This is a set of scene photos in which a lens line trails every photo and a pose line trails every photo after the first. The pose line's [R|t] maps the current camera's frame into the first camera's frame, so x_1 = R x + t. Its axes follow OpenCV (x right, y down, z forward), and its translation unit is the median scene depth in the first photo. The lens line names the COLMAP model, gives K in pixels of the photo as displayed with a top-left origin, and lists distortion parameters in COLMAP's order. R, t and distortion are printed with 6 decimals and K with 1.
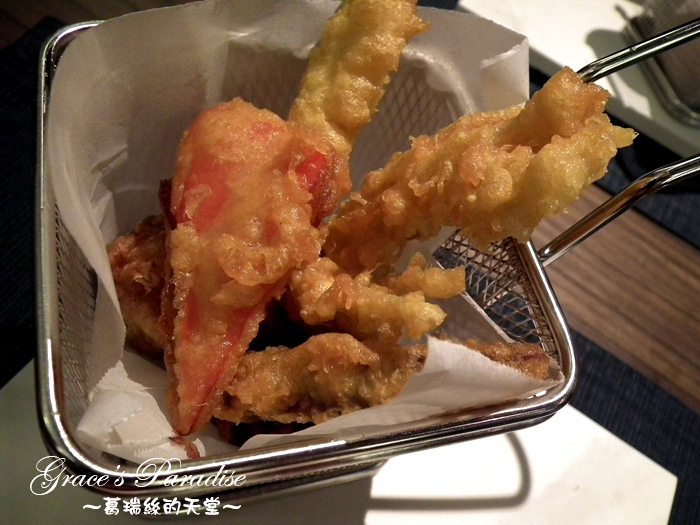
lens RADIAL K [[567.1, 0, 350.0], [0, 567.1, 262.5], [0, 0, 1]] dist [-0.008592, -0.005157]
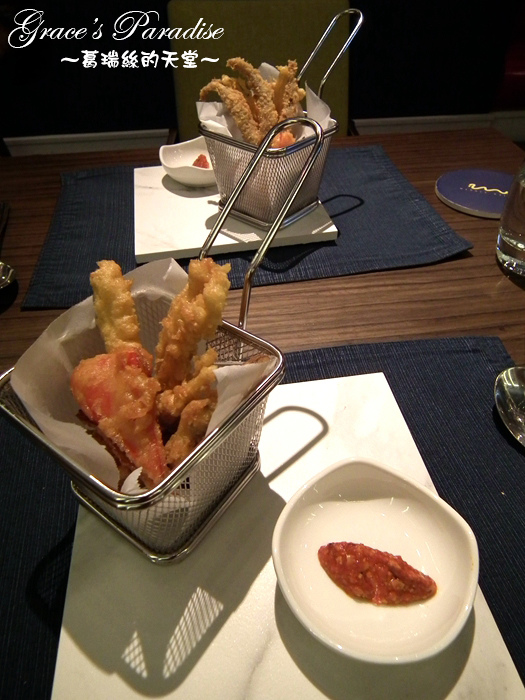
lens RADIAL K [[453.5, 0, 262.5], [0, 453.5, 350.0], [0, 0, 1]] dist [-0.000951, -0.000180]
pose [[0.736607, -0.629958, 0.246095, -0.099901], [0.661533, 0.746785, -0.068458, 0.246679], [-0.140655, 0.213227, 0.966825, -0.746726]]
